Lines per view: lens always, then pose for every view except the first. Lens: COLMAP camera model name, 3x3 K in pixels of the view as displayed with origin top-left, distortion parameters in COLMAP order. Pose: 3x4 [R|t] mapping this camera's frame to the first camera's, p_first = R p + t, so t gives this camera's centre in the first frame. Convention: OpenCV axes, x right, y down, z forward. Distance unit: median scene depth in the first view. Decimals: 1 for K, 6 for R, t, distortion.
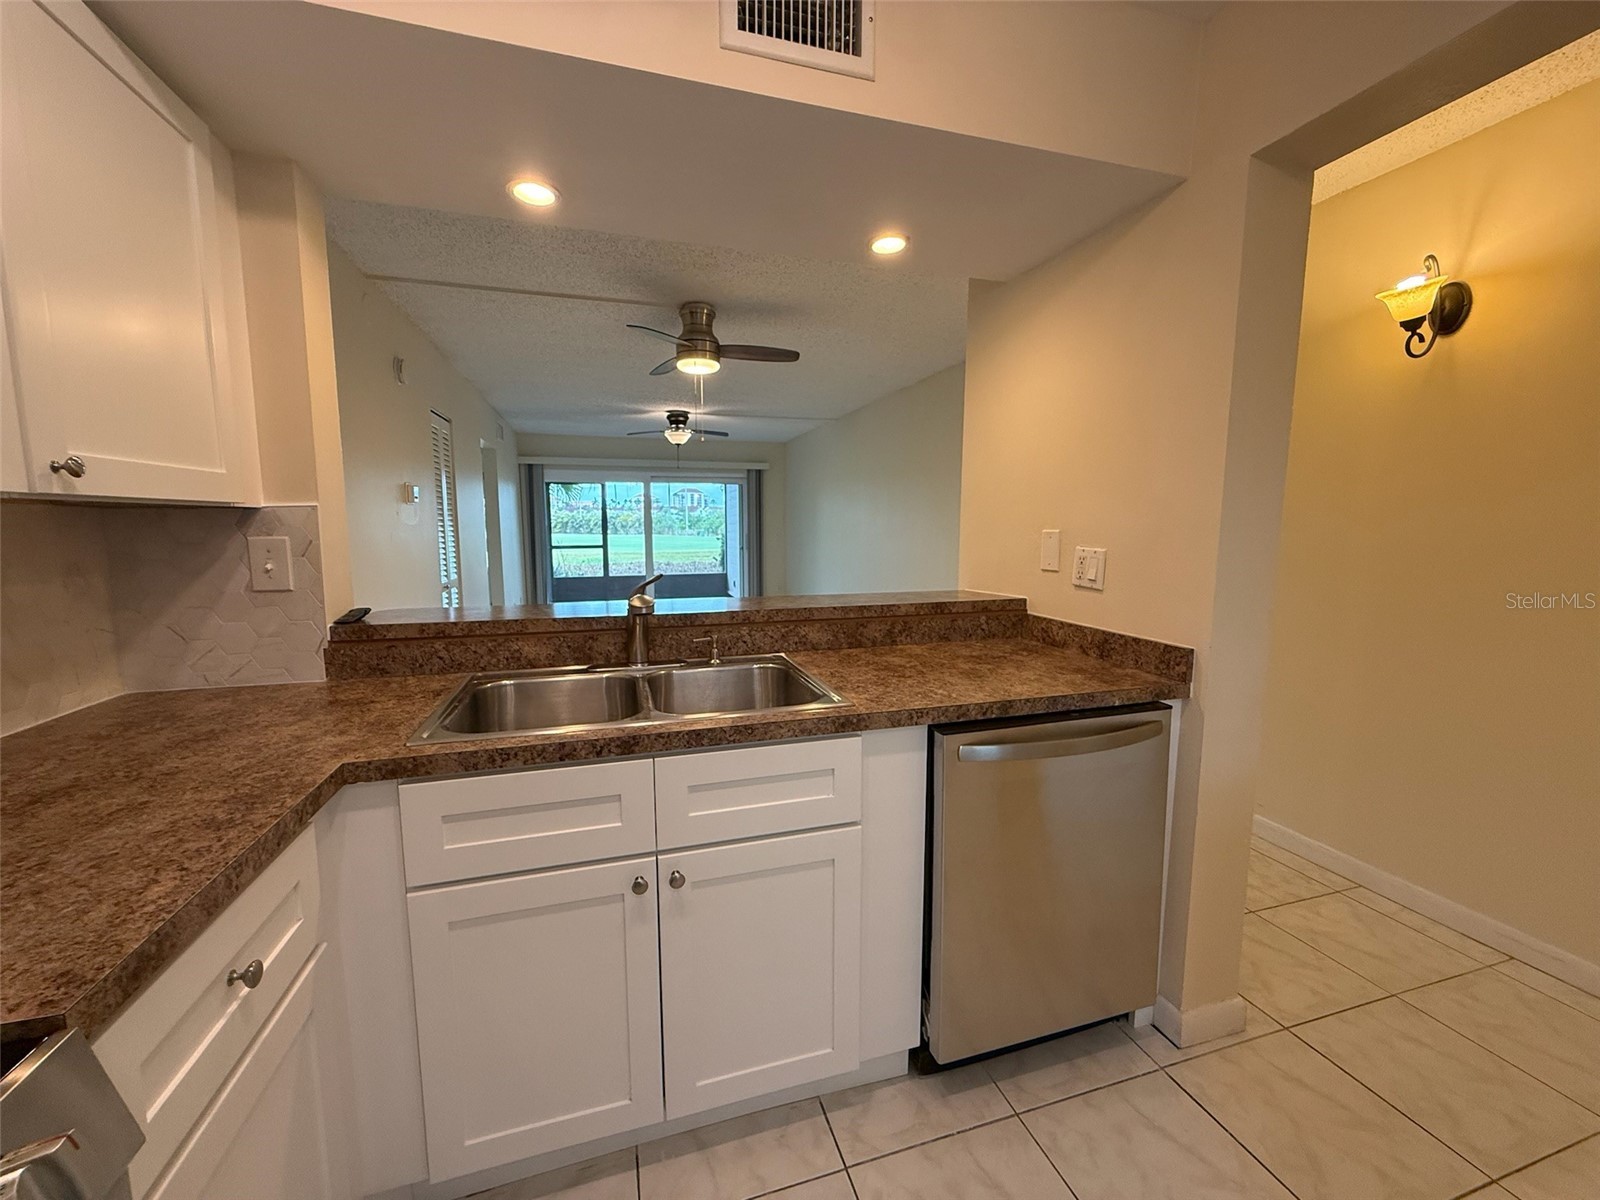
lens RADIAL K [[636.9, 0, 804.0], [0, 636.9, 600.3], [0, 0, 1]] dist [-0.000525, 0.000174]
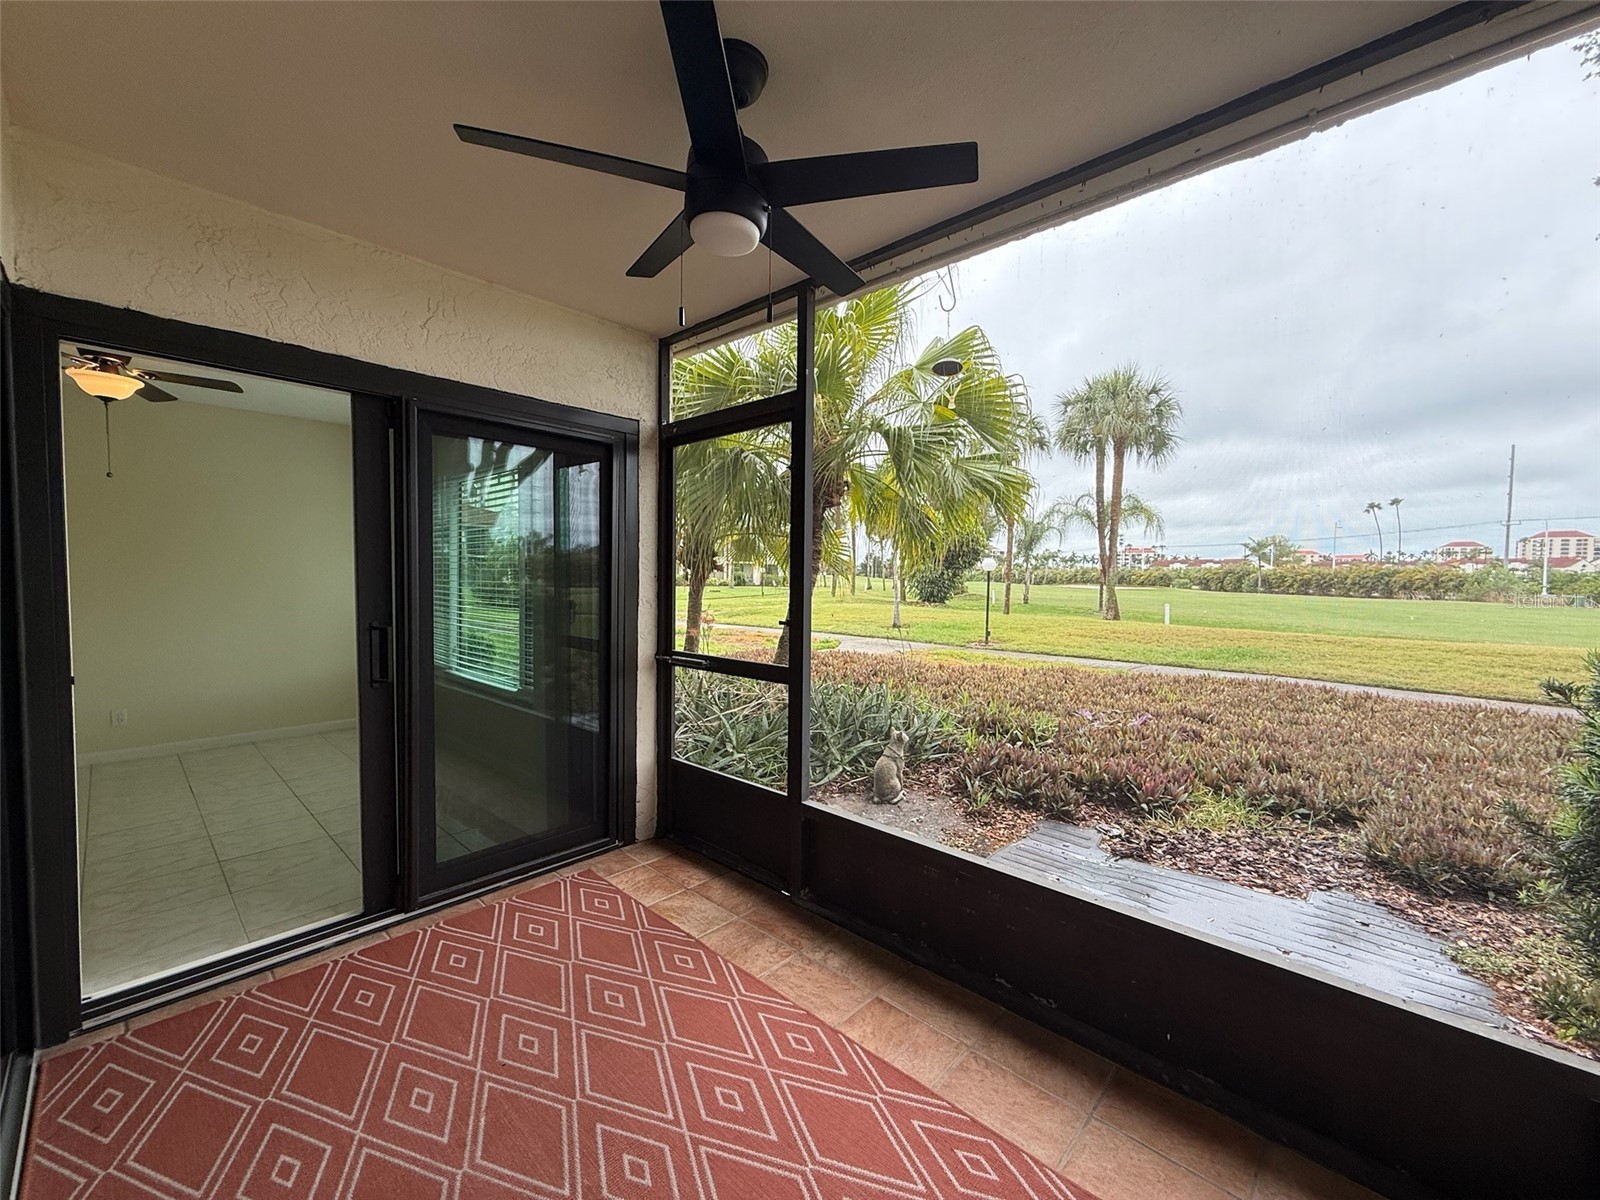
lens RADIAL K [[636.9, 0, 796.6], [0, 636.9, 601.7], [0, 0, 1]] dist [-0.000525, 0.000174]
pose [[0.497708, 0.041803, -0.866337, -0.114886], [-0.115869, 0.993089, -0.018647, -0.112623], [0.859570, 0.109663, 0.499112, 0.920746]]
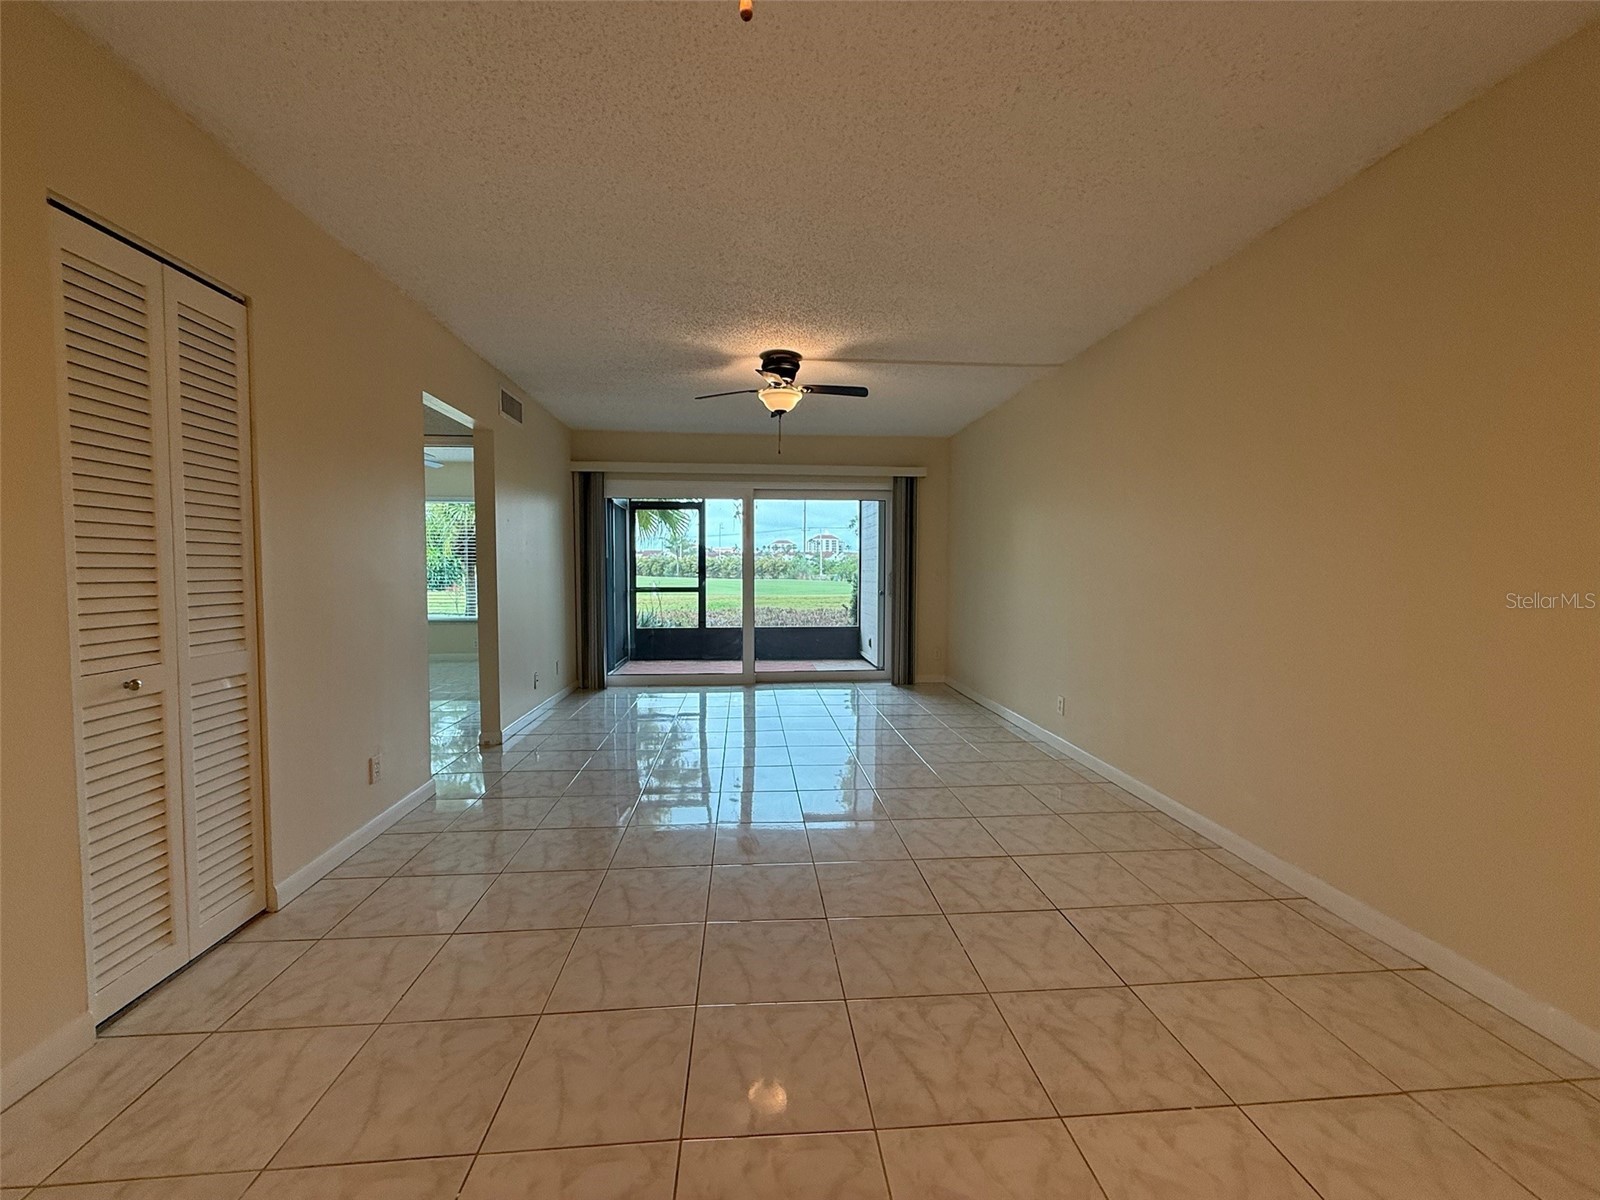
lens RADIAL K [[636.9, 0, 797.1], [0, 636.9, 604.6], [0, 0, 1]] dist [-0.000525, 0.000174]
pose [[0.976093, 0.014509, -0.216869, -0.036107], [-0.028451, 0.997714, -0.061303, -0.023433], [0.215484, 0.066008, 0.974274, 0.293877]]
